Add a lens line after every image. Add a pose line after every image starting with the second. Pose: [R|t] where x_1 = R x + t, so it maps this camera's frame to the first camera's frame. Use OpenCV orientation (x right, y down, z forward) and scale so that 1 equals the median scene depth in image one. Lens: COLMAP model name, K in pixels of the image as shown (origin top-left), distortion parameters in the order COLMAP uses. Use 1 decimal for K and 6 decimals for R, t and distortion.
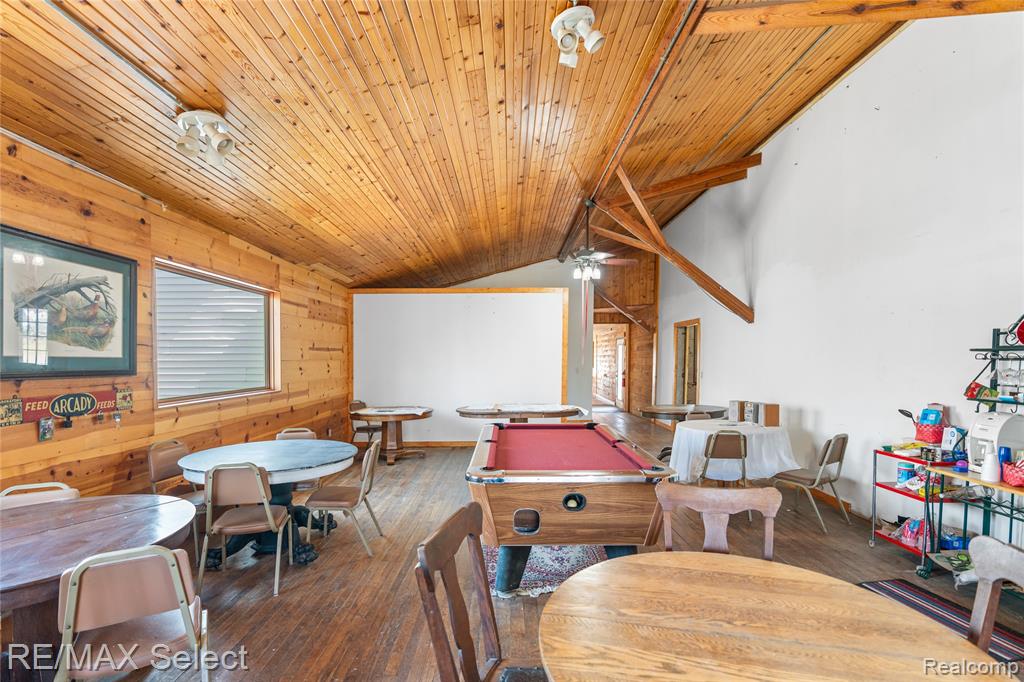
lens RADIAL K [[461.9, 0, 513.5], [0, 461.9, 360.9], [0, 0, 1]] dist [-0.005489, 0.001859]
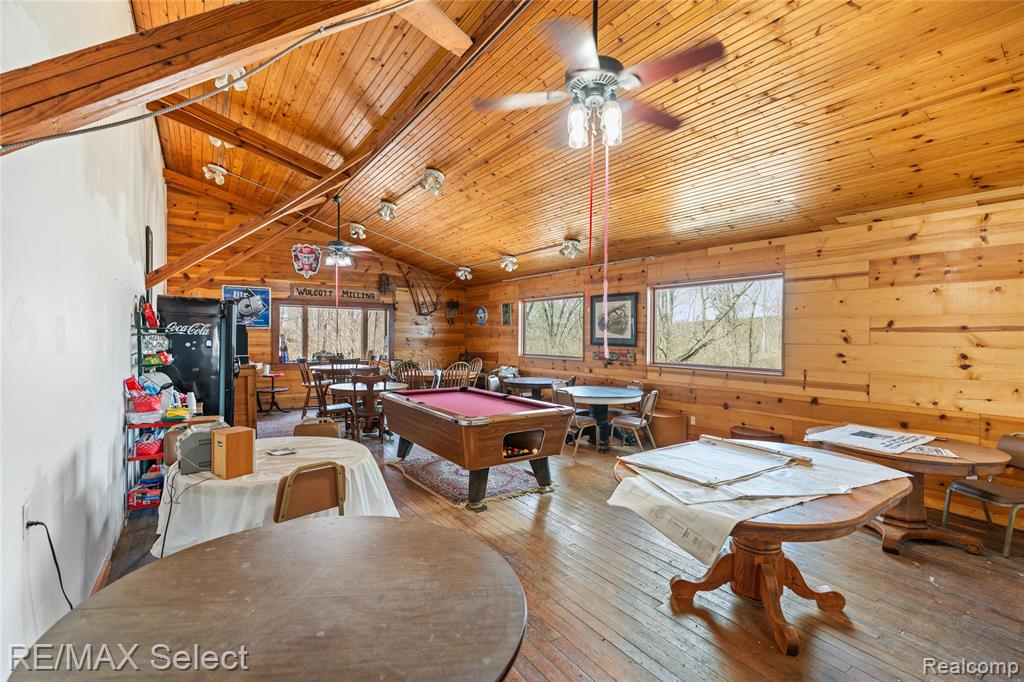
lens RADIAL K [[461.9, 0, 508.1], [0, 461.9, 337.2], [0, 0, 1]] dist [-0.005489, 0.001859]
pose [[-0.836228, -0.007586, -0.548330, 0.831194], [-0.015537, 0.999831, 0.009861, -0.025279], [0.548162, 0.016765, -0.836204, 2.474505]]
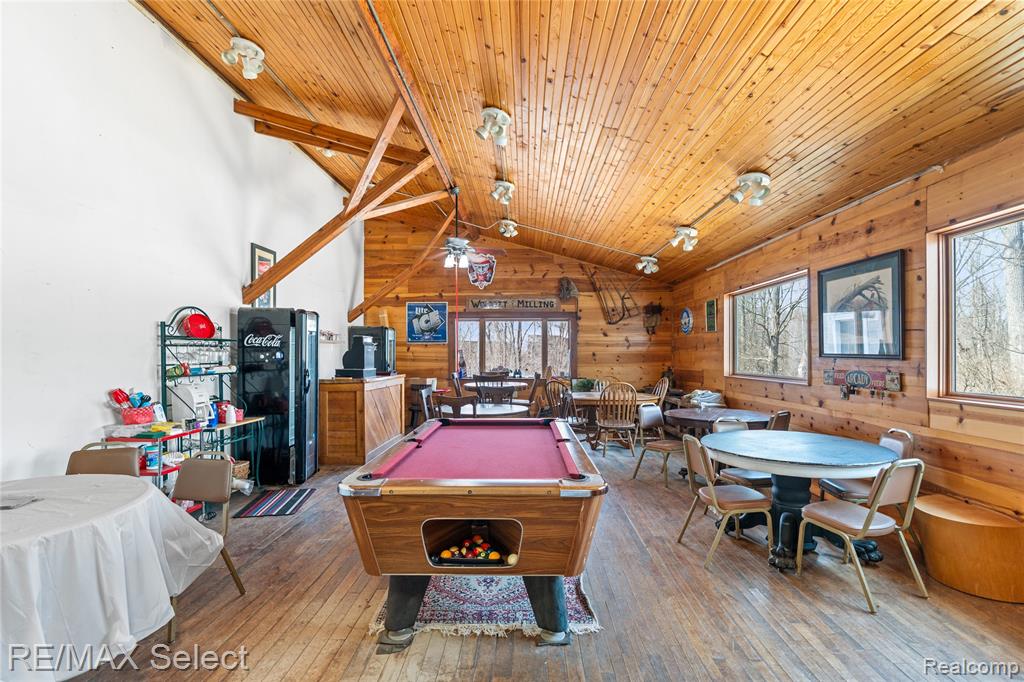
lens RADIAL K [[461.9, 0, 516.6], [0, 461.9, 351.8], [0, 0, 1]] dist [-0.005489, 0.001859]
pose [[-0.999583, -0.000385, 0.028883, 0.014677], [-0.000231, 0.999986, 0.005334, 0.007080], [-0.028884, 0.005325, -0.999569, 2.086513]]
